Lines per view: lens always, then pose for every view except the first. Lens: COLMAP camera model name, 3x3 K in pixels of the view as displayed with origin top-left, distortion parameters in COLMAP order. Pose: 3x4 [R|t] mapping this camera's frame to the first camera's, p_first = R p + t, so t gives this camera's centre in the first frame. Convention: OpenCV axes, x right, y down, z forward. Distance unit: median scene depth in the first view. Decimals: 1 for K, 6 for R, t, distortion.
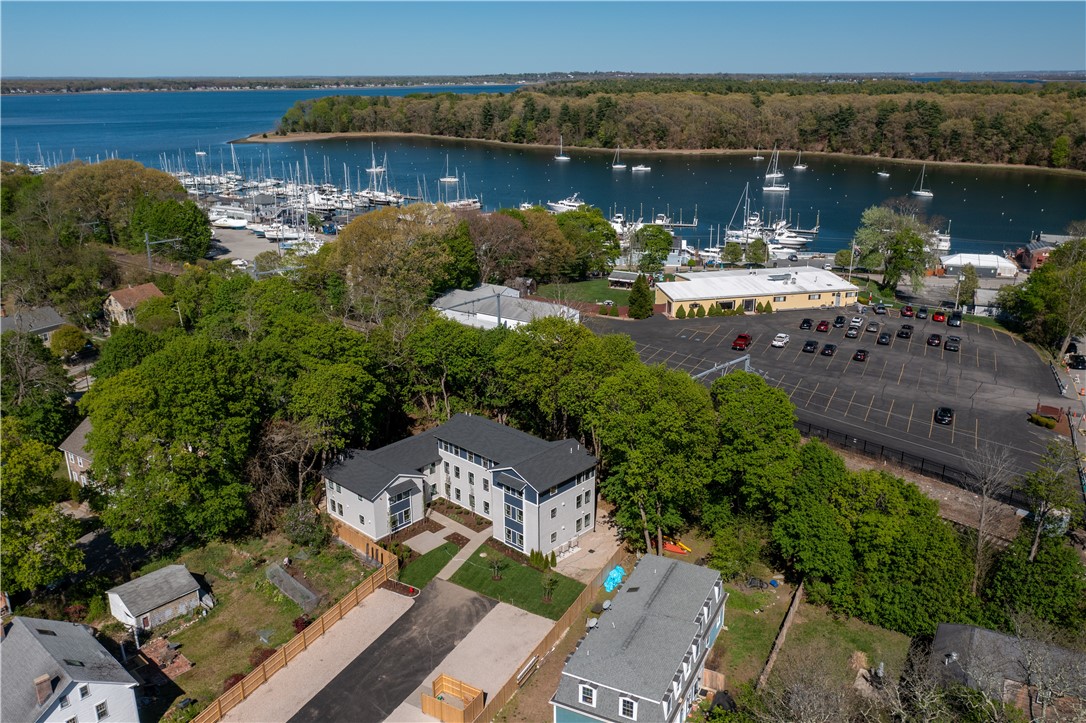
lens RADIAL K [[862.6, 0, 540.6], [0, 862.6, 343.0], [0, 0, 1]] dist [0.000201, 0.001766]
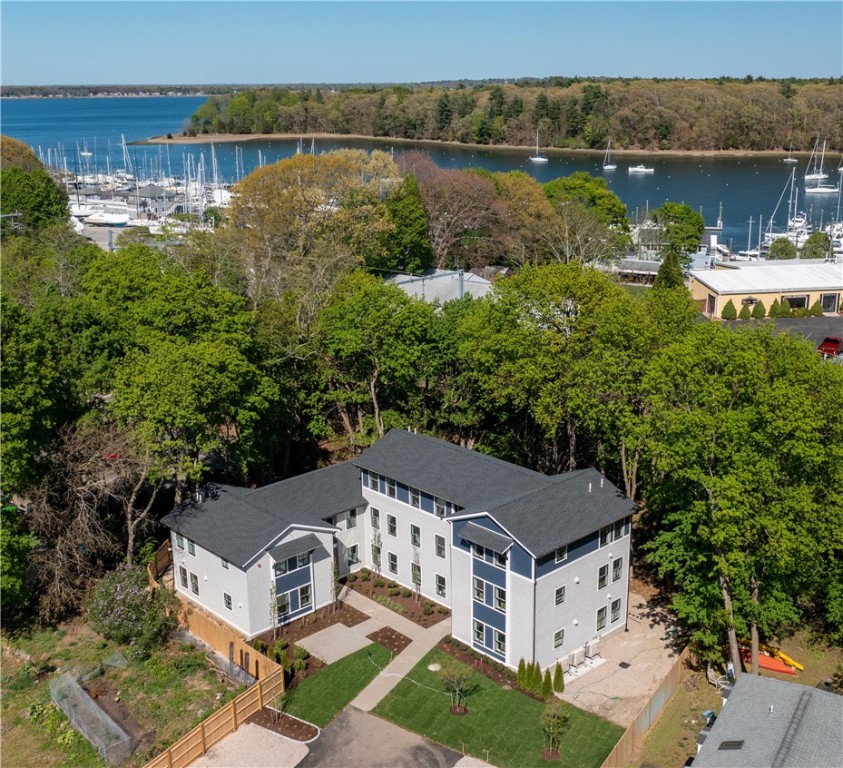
lens RADIAL K [[1012.1, 0, 461.3], [0, 1012.1, 384.7], [0, 0, 1]] dist [-0.008613, -0.000460]
pose [[0.999130, 0.012326, -0.039851, -0.022778], [-0.013480, 0.999494, -0.028820, 0.072775], [0.039476, 0.029332, 0.998790, 0.305735]]
